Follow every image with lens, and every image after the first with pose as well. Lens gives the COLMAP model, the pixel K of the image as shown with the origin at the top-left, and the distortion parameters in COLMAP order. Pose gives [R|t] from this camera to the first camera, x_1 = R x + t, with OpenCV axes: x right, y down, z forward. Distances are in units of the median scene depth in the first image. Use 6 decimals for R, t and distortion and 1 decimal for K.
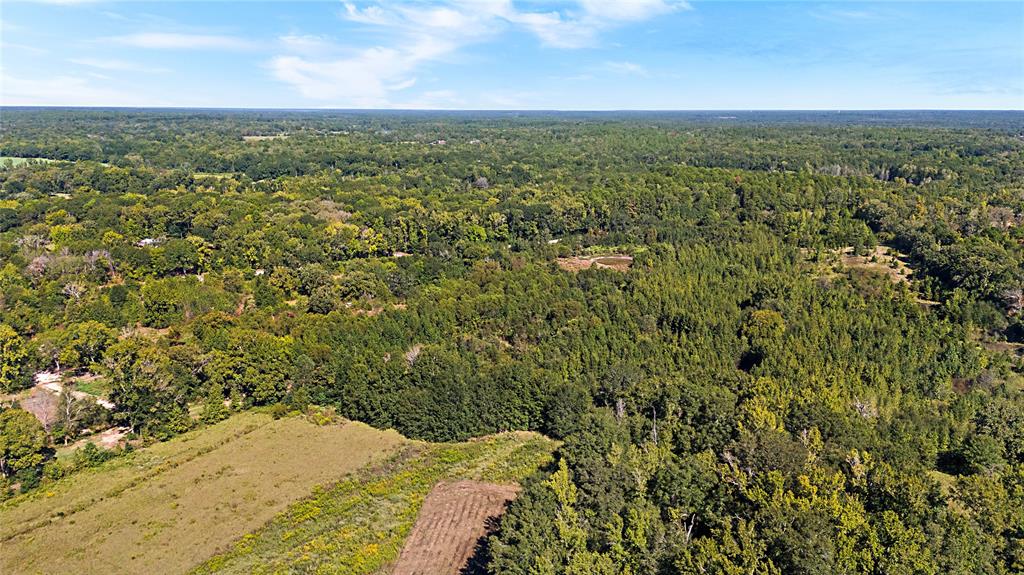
lens RADIAL K [[752.4, 0, 512.0], [0, 752.4, 287.5], [0, 0, 1]] dist [0.173178, -0.333059]
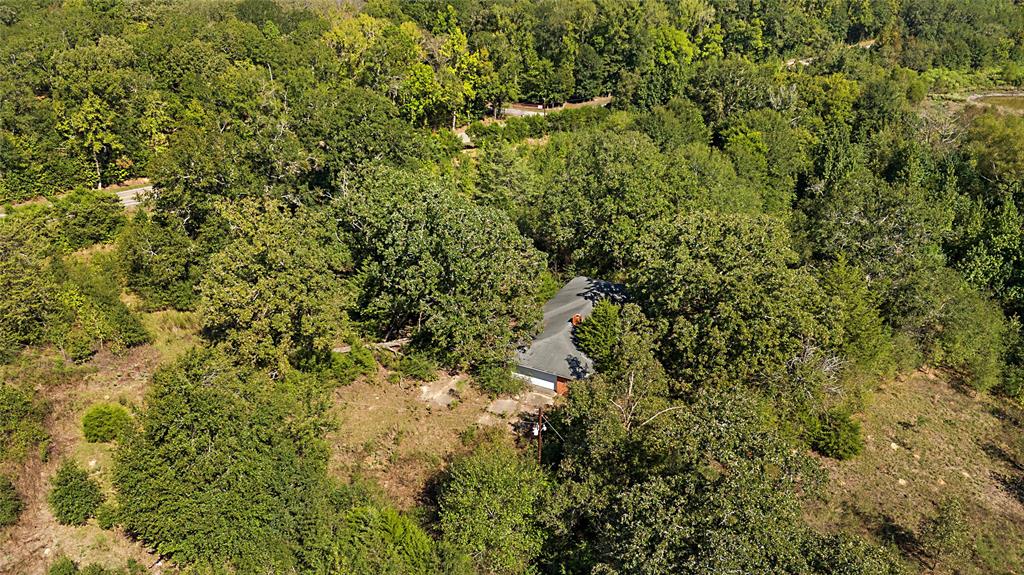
lens RADIAL K [[752.4, 0, 512.0], [0, 752.4, 287.5], [0, 0, 1]] dist [0.173178, -0.333059]
pose [[0.991117, -0.042868, 0.125892, -0.237698], [0.015918, 0.978058, 0.207723, -0.040998], [-0.132034, -0.203874, 0.970053, 0.723081]]
